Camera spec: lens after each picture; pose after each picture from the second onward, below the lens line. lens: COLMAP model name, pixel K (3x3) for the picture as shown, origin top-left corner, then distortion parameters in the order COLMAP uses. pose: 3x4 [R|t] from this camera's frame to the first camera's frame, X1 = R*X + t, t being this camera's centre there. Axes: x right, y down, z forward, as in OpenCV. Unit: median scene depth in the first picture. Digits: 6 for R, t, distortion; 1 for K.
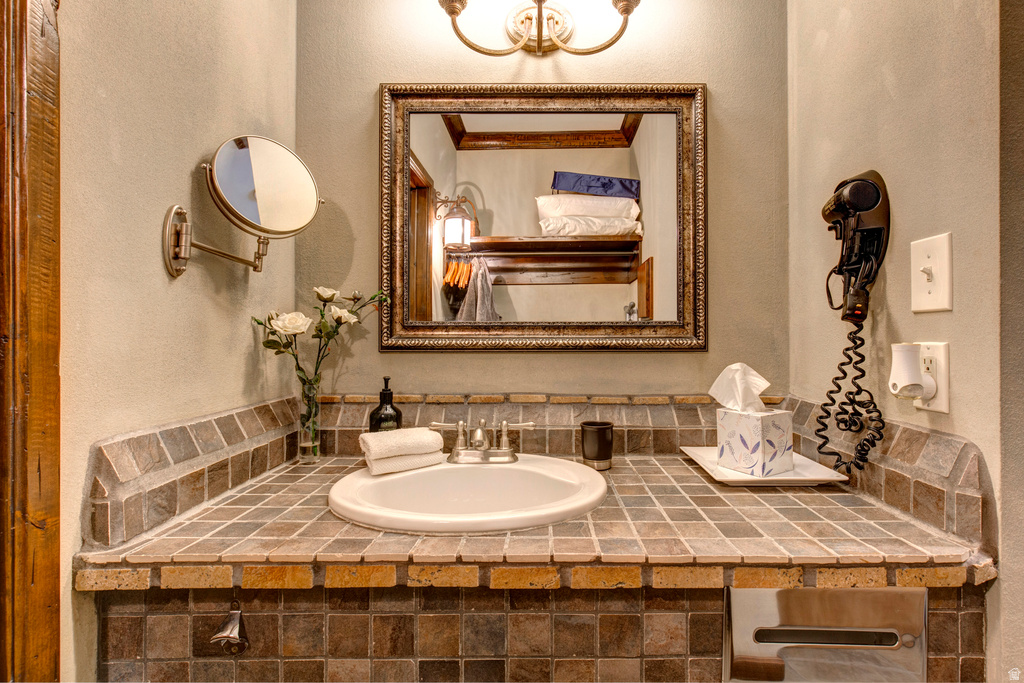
lens RADIAL K [[474.5, 0, 512.0], [0, 474.5, 341.5], [0, 0, 1]] dist [0.003101, -0.000800]
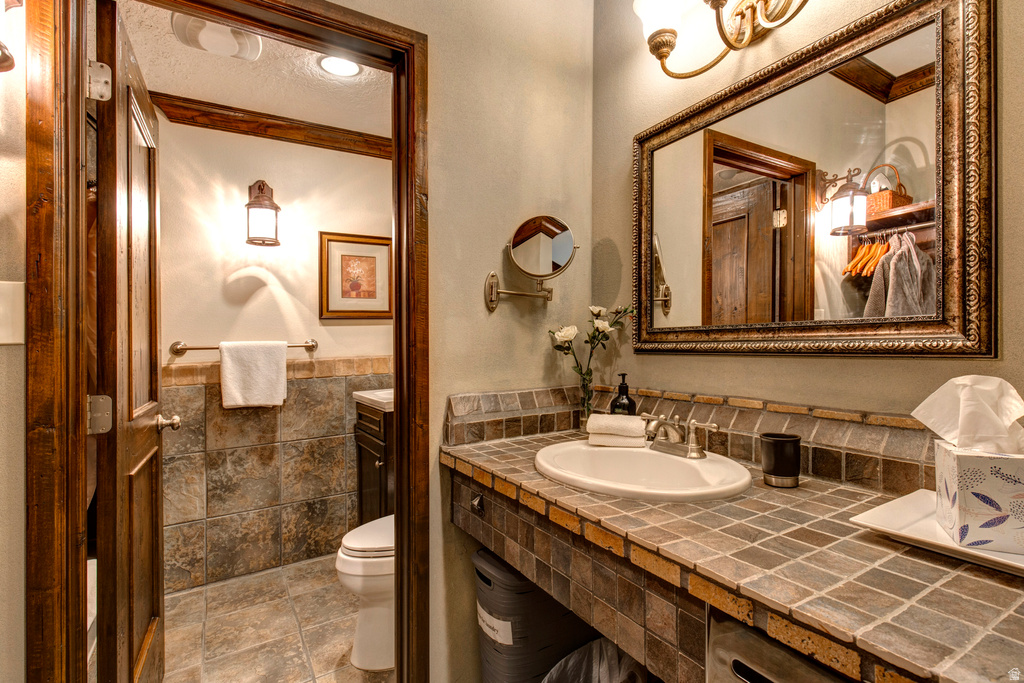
lens RADIAL K [[474.5, 0, 512.0], [0, 474.5, 341.5], [0, 0, 1]] dist [0.003101, -0.000800]
pose [[0.518174, -0.012061, -0.855190, 0.734386], [0.012770, 0.999898, -0.006364, -0.007139], [0.855180, -0.007623, 0.518275, 0.103908]]
